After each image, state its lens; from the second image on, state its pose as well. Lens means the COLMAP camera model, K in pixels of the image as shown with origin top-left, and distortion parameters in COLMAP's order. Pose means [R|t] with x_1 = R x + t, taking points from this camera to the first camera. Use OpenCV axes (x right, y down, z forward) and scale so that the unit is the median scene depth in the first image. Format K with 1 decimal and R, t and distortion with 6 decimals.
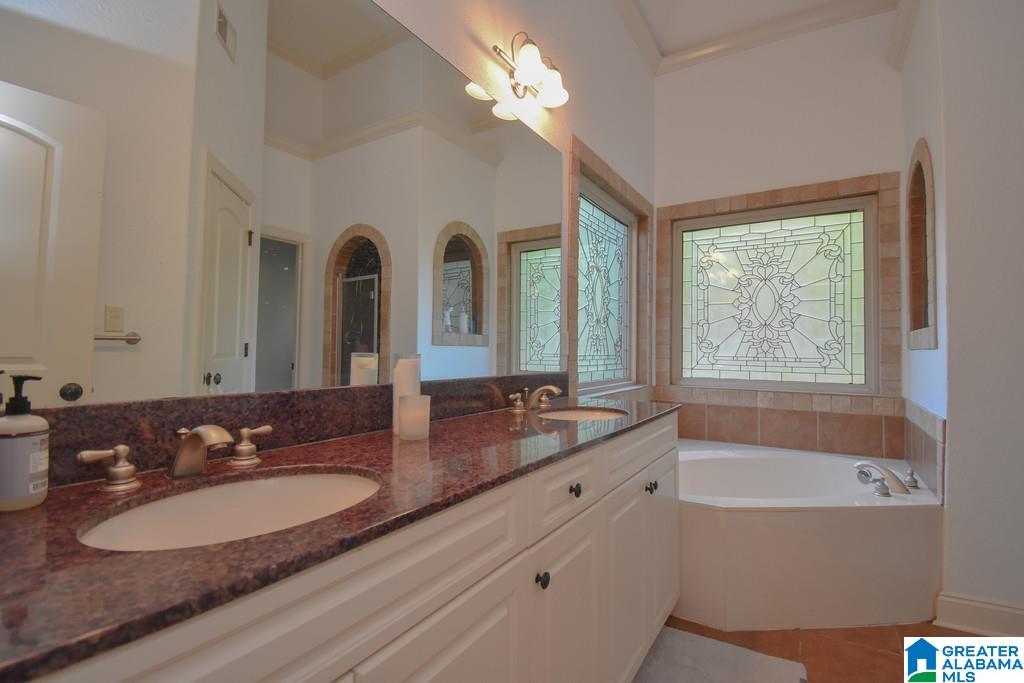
lens RADIAL K [[460.6, 0, 511.0], [0, 460.6, 339.3], [0, 0, 1]] dist [0.021797, -0.024429]
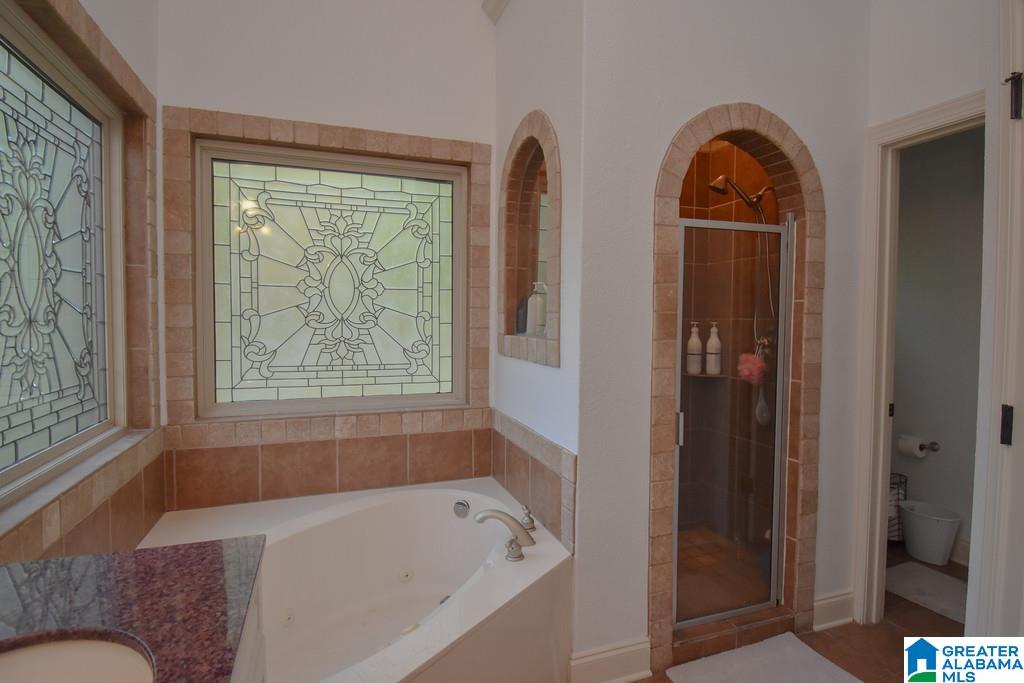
lens RADIAL K [[527.6, 0, 514.4], [0, 527.6, 336.8], [0, 0, 1]] dist [0.016003, -0.027360]
pose [[0.601738, -0.040331, 0.797675, 0.063785], [-0.016429, 0.997888, 0.062847, -0.062586], [-0.798525, -0.050923, 0.599805, 0.312607]]
